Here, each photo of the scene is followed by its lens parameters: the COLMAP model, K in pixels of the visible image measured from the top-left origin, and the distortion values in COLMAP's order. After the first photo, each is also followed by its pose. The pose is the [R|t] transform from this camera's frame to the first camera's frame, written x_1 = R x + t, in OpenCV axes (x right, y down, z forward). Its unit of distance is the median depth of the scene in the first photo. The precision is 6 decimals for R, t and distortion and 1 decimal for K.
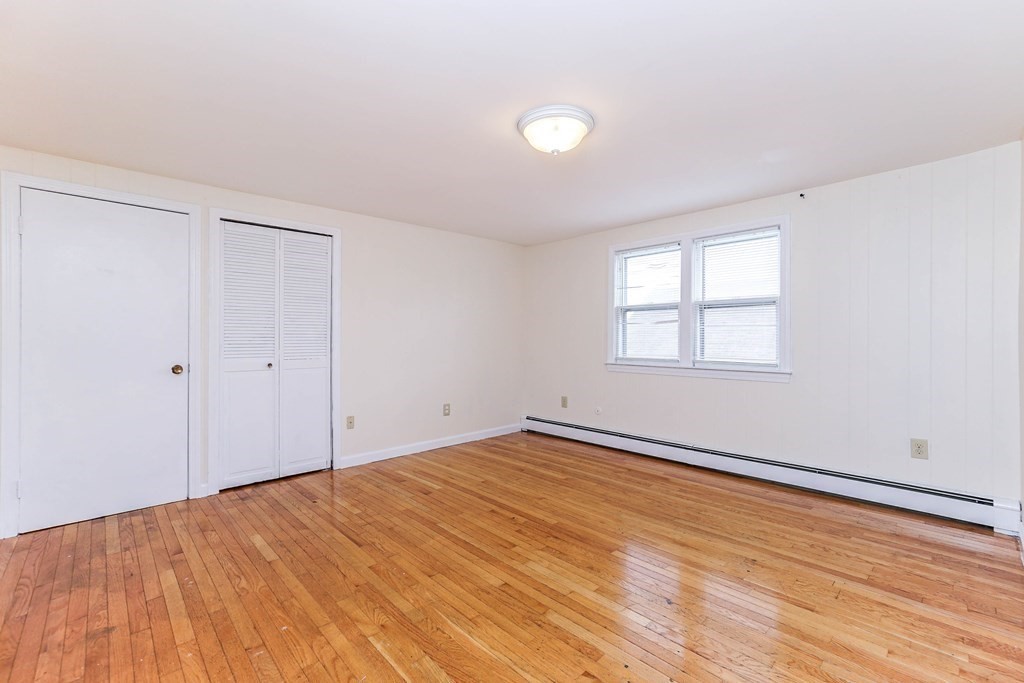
lens RADIAL K [[453.0, 0, 506.6], [0, 453.0, 338.6], [0, 0, 1]] dist [0.000067, 0.000332]
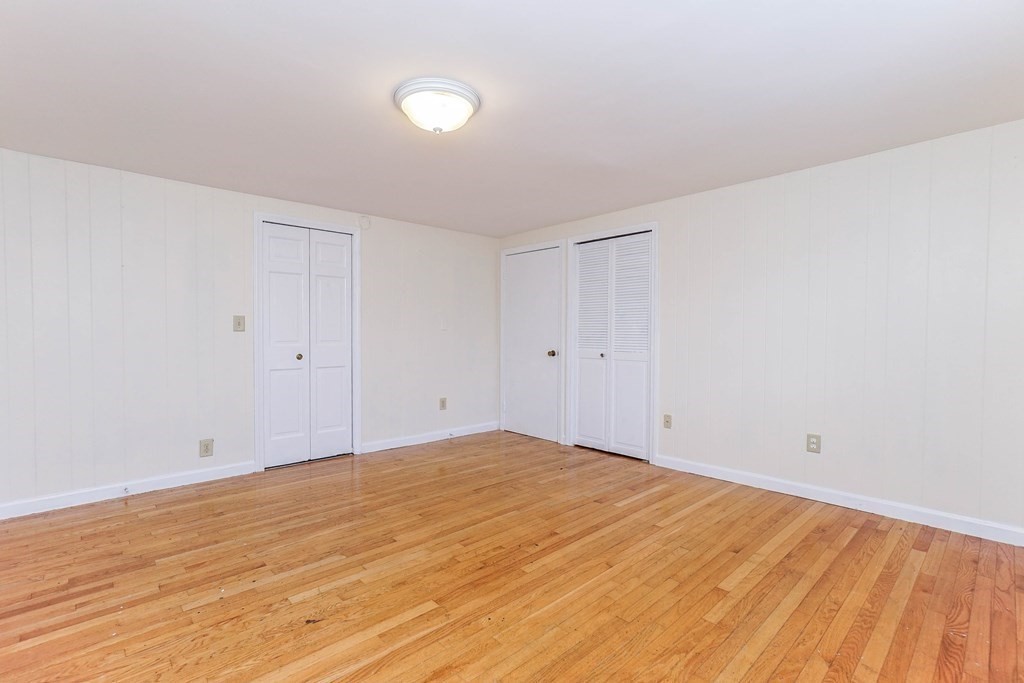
lens RADIAL K [[453.0, 0, 506.6], [0, 453.0, 338.6], [0, 0, 1]] dist [0.000067, 0.000332]
pose [[0.004107, 0.015349, -0.999874, 0.797289], [0.000290, 0.999882, 0.015350, -0.004500], [0.999992, -0.000353, 0.004102, 0.872161]]
